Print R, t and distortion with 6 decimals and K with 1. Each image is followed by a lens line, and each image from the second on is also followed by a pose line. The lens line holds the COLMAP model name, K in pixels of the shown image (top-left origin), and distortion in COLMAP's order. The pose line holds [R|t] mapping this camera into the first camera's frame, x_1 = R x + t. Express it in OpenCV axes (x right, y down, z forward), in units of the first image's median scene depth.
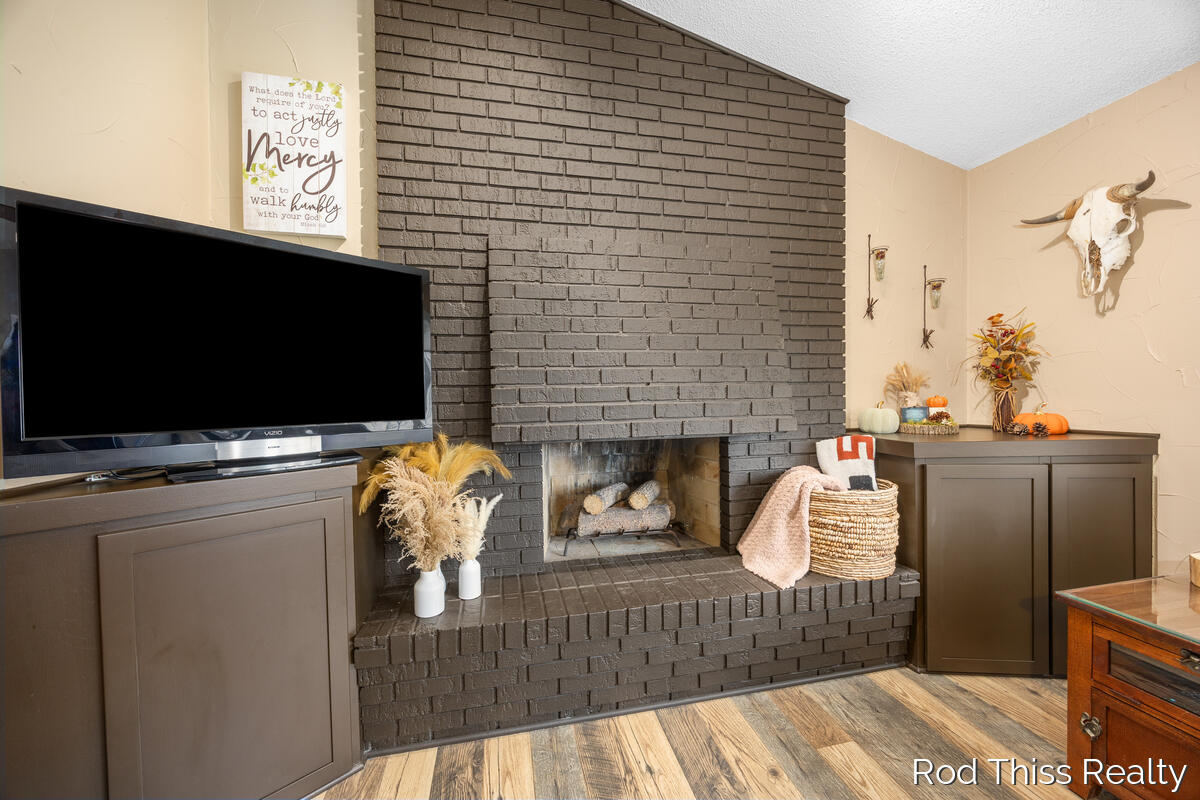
lens RADIAL K [[481.2, 0, 604.8], [0, 481.2, 402.3], [0, 0, 1]] dist [0.001509, 0.000471]
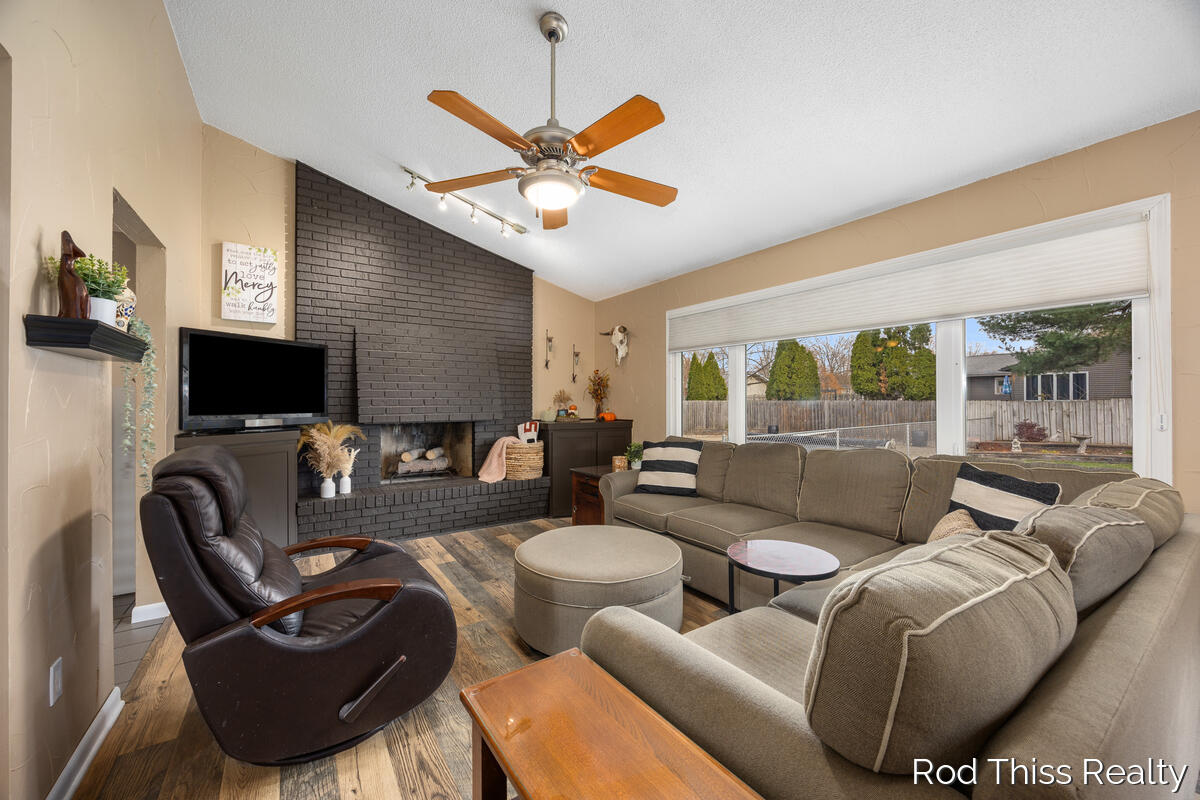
lens RADIAL K [[481.2, 0, 604.8], [0, 481.2, 402.3], [0, 0, 1]] dist [0.001509, 0.000471]
pose [[0.934805, 0.013665, 0.354899, 0.039341], [-0.007473, 0.999795, -0.018813, 0.018543], [-0.355084, 0.014935, 0.934715, -1.371429]]
